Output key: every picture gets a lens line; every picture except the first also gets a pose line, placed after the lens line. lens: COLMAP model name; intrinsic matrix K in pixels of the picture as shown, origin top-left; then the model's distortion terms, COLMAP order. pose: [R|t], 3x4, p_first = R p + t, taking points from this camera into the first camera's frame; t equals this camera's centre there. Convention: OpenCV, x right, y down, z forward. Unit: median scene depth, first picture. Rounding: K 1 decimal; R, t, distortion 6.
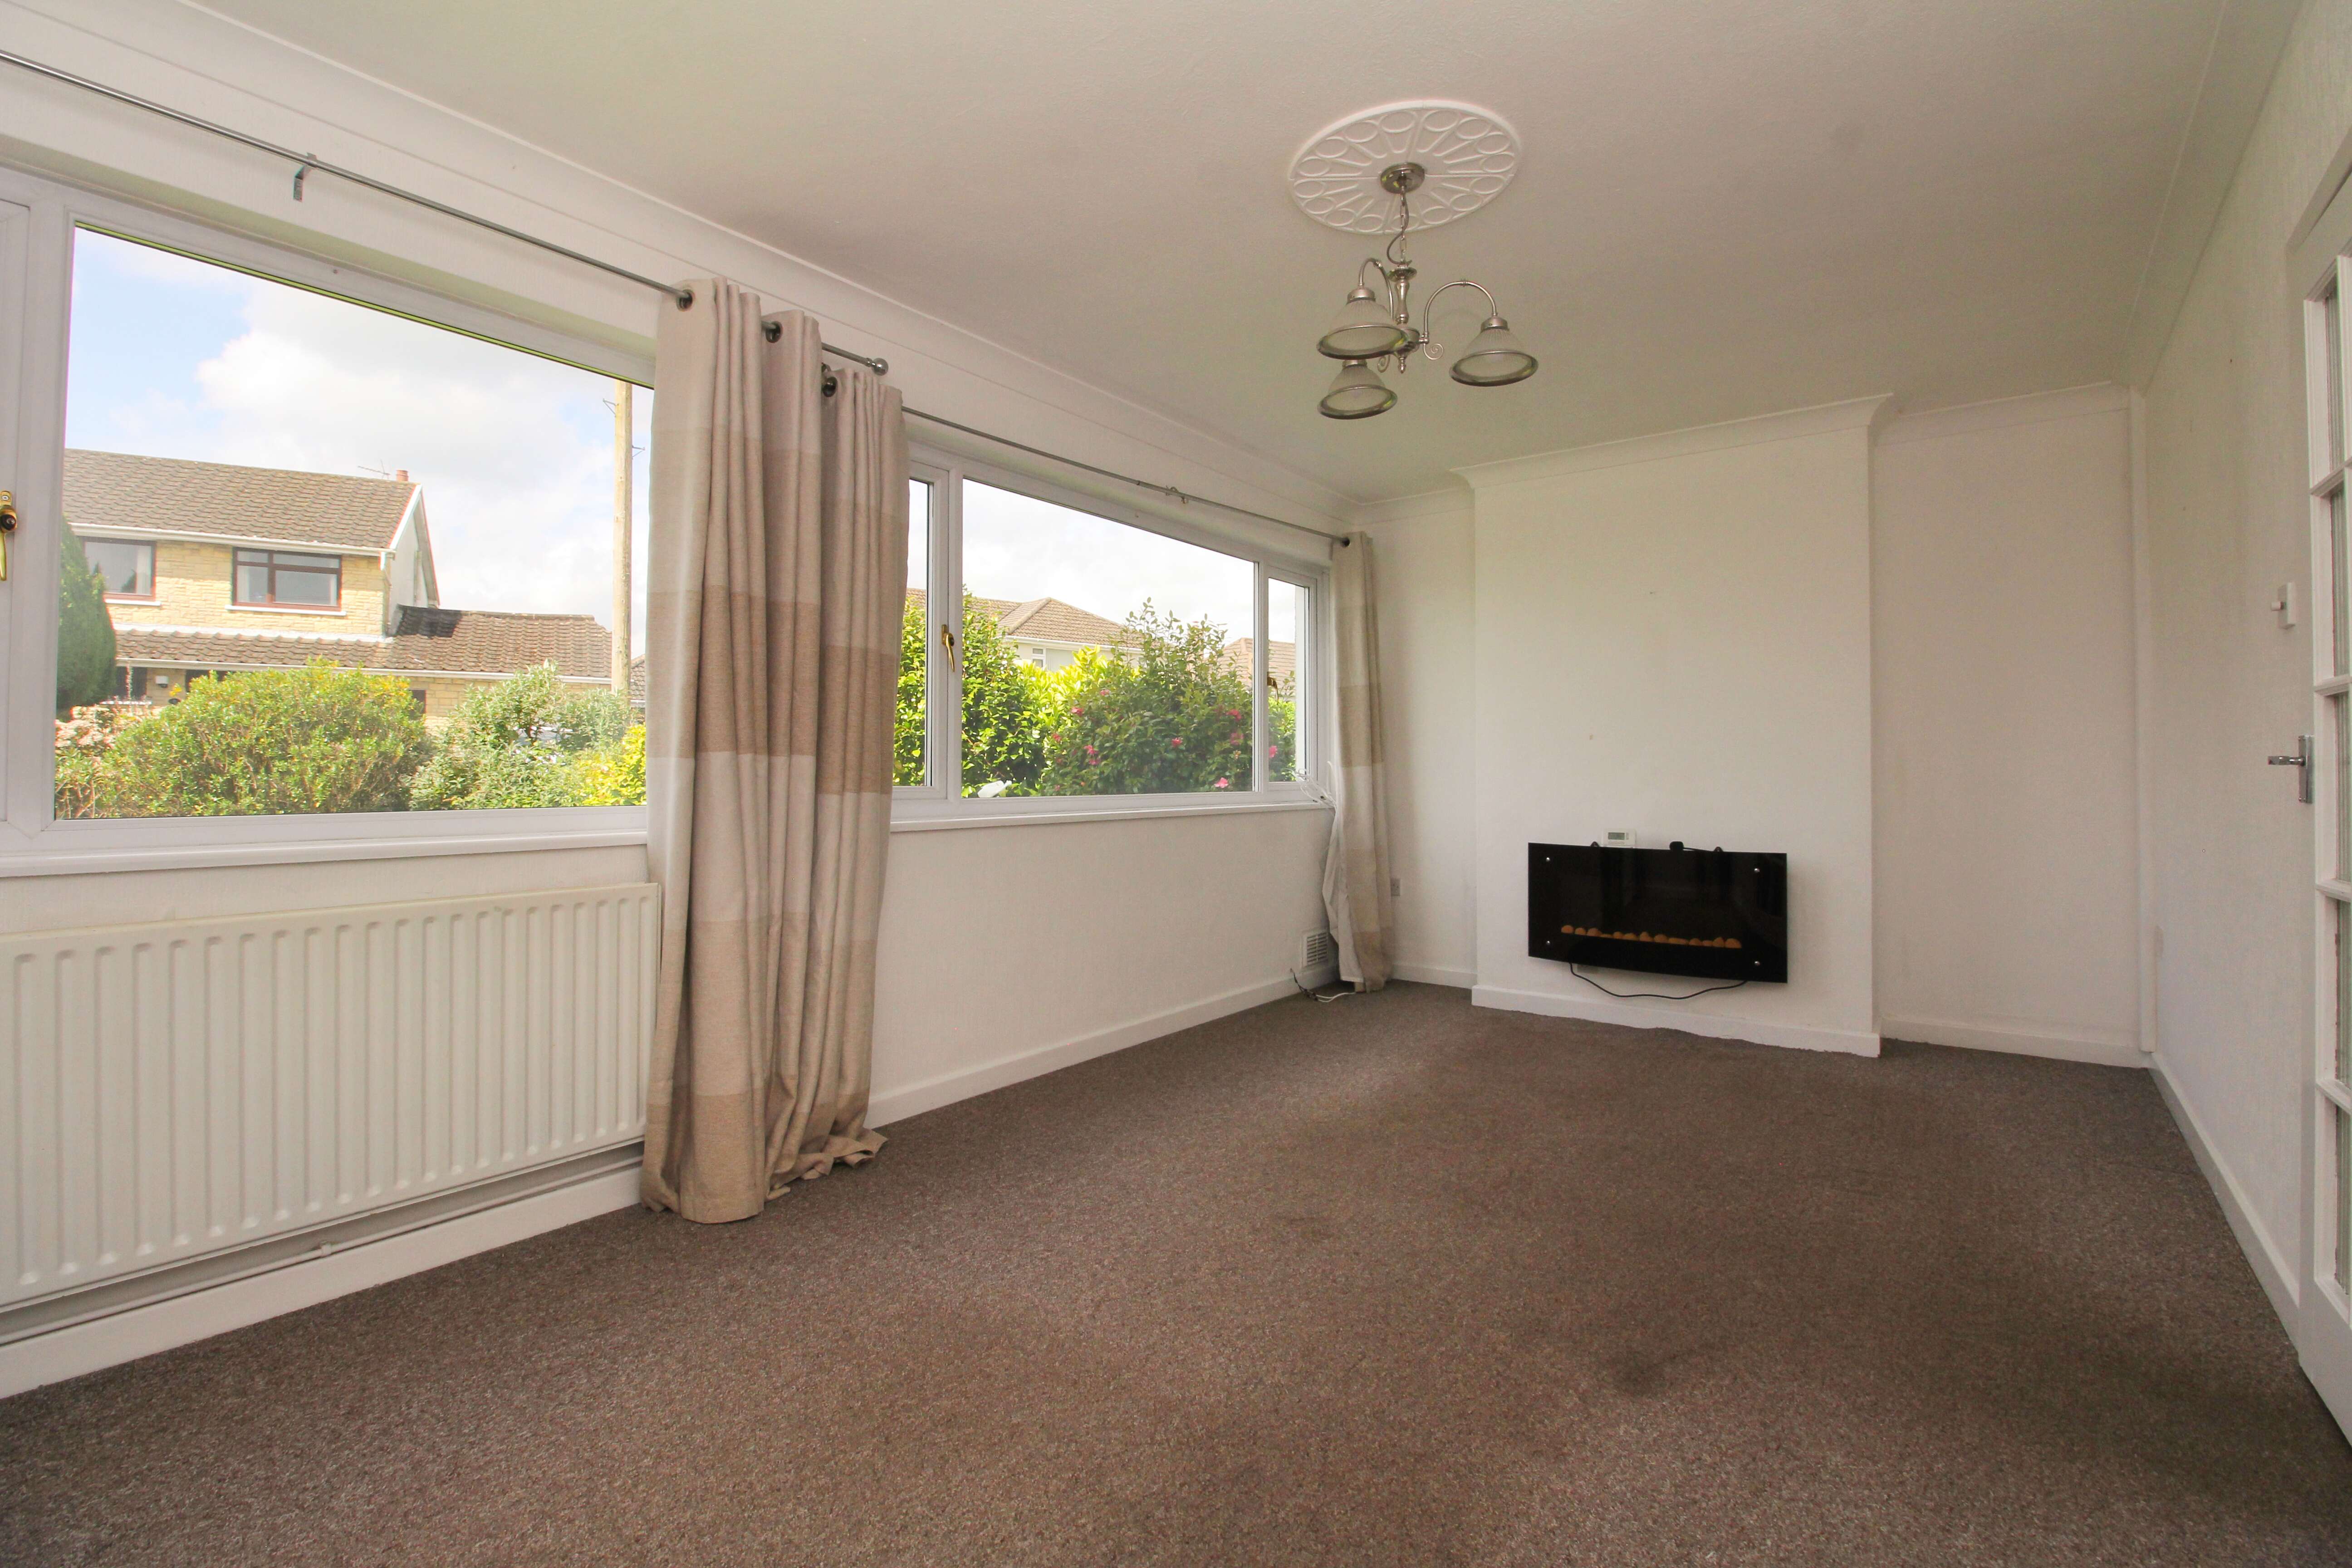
lens RADIAL K [[1083.3, 0, 1177.4], [0, 1083.3, 761.5], [0, 0, 1]] dist [-0.000069, -0.016042]
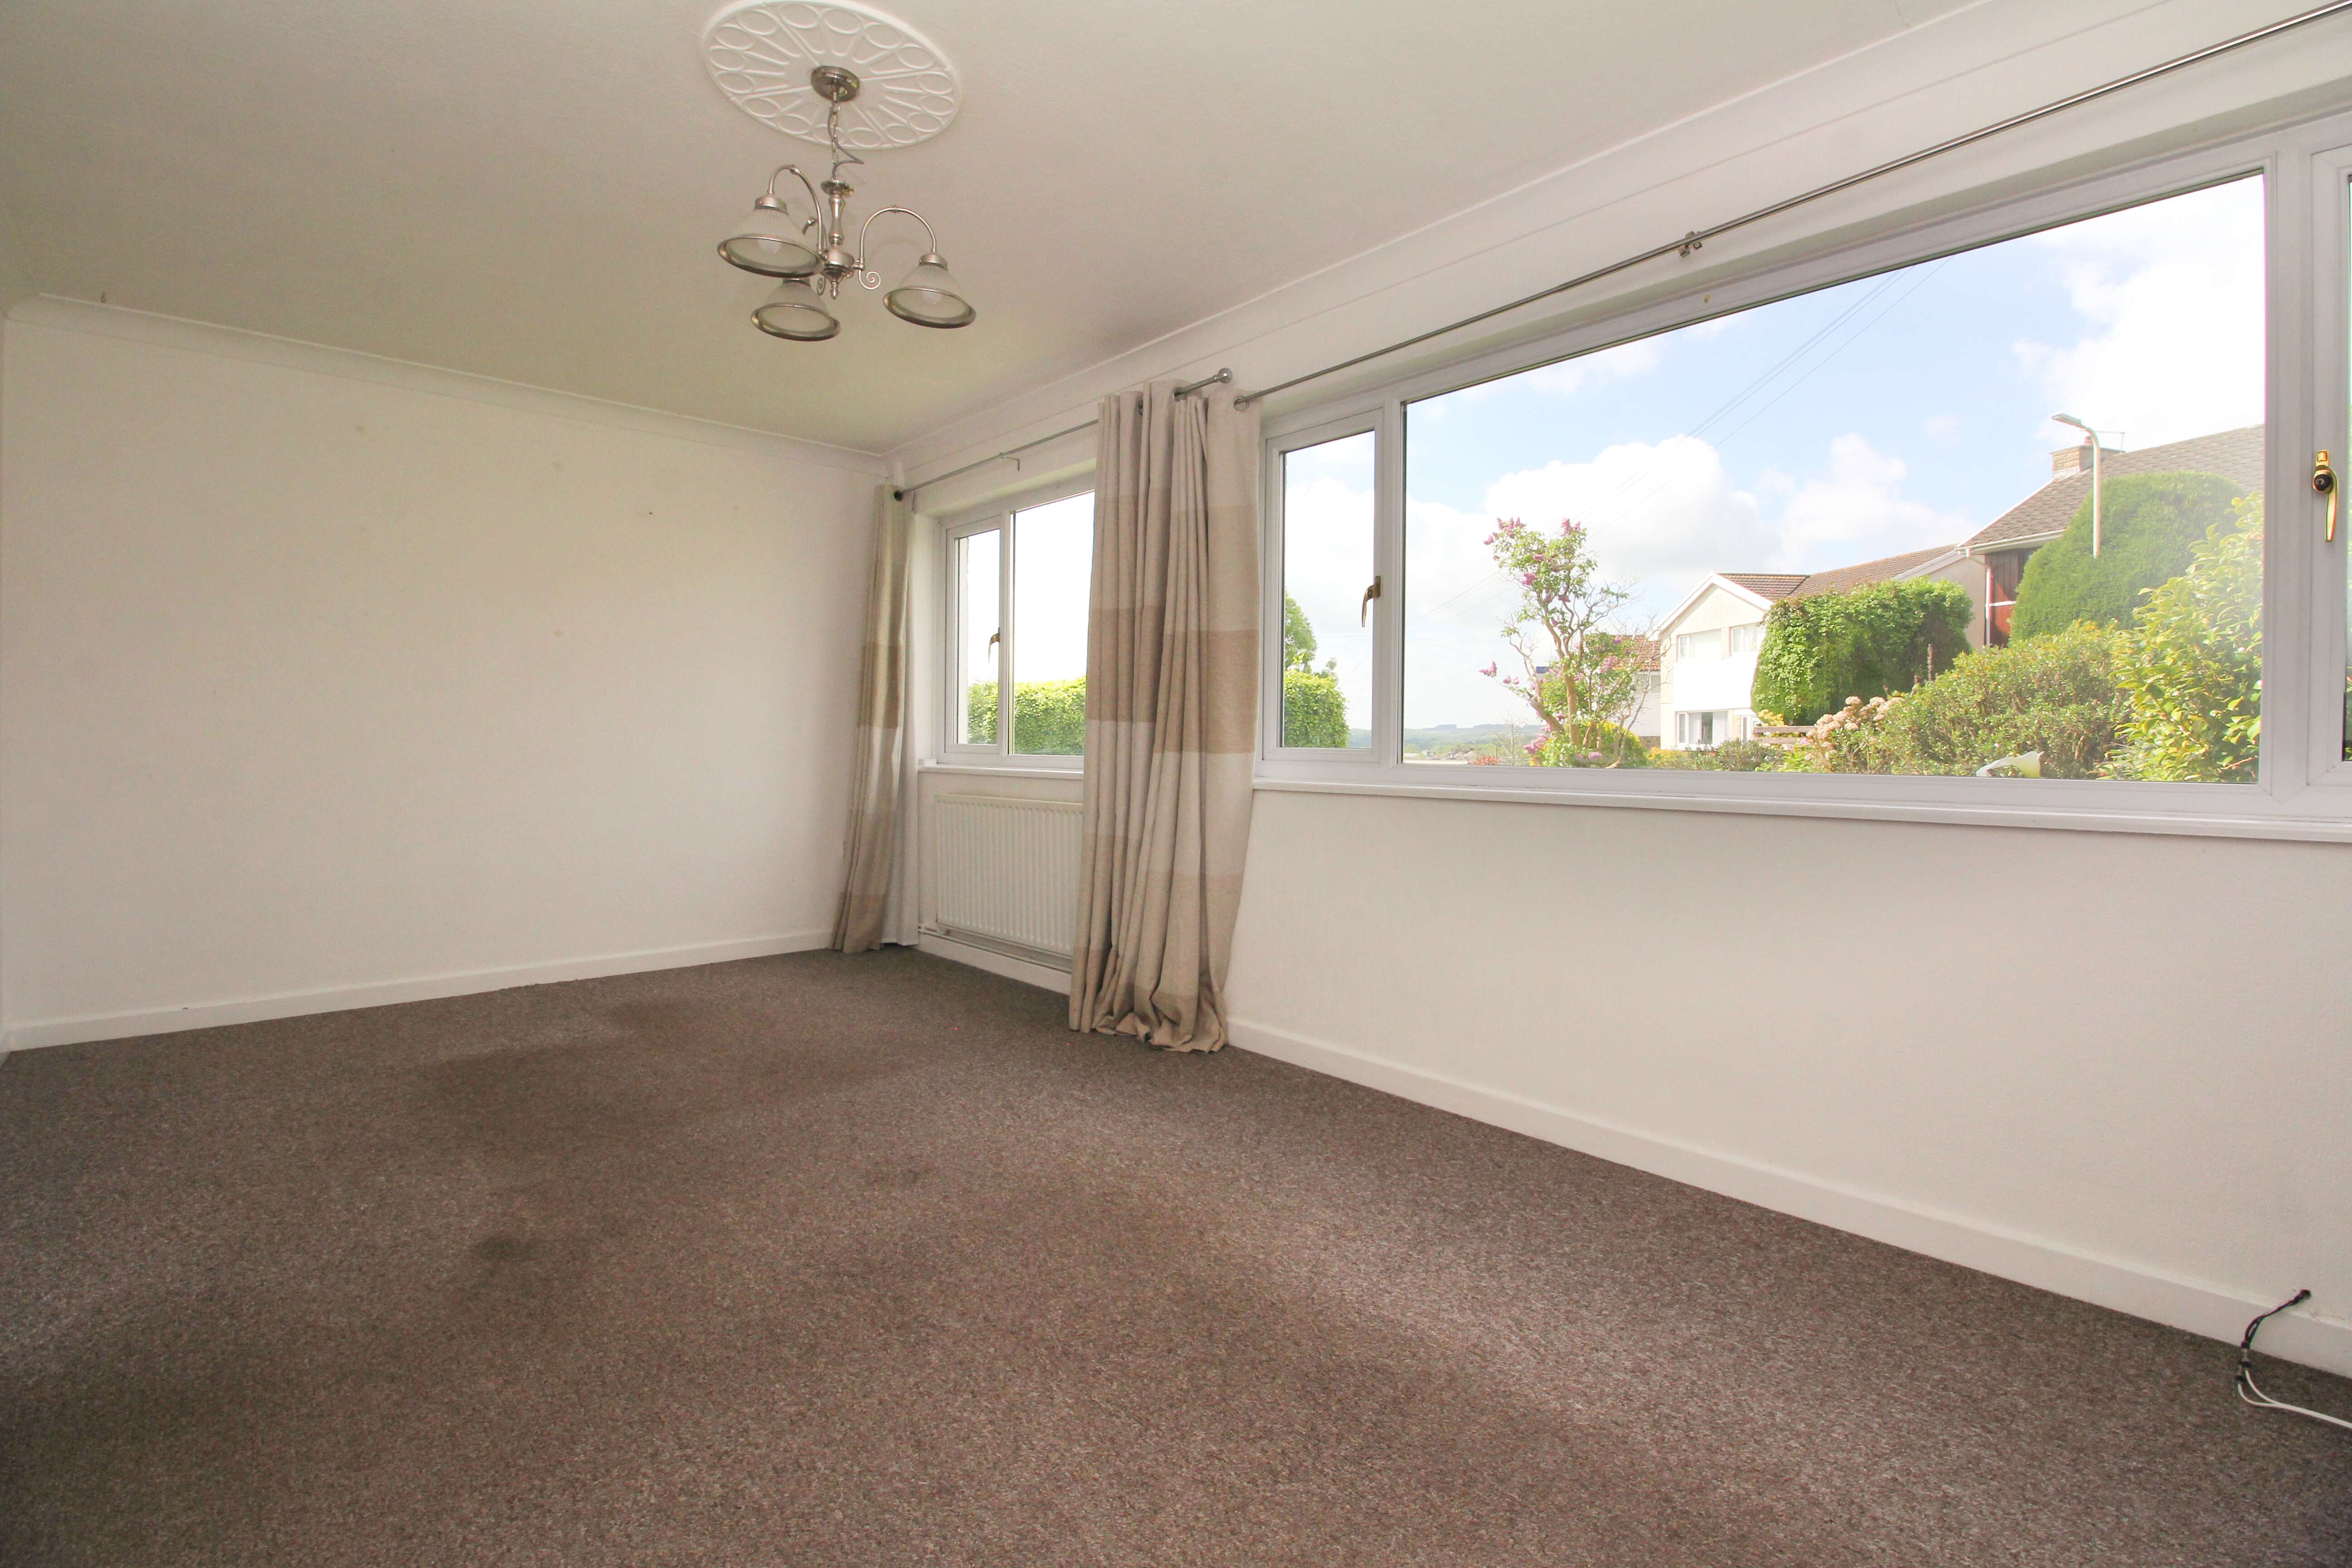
lens RADIAL K [[1083.3, 0, 1177.4], [0, 1083.3, 761.5], [0, 0, 1]] dist [-0.000069, -0.016042]
pose [[-0.203181, 0.019138, -0.978954, 0.985640], [0.006784, 0.999812, 0.018138, 0.020225], [0.979118, -0.002956, -0.203272, 1.367379]]
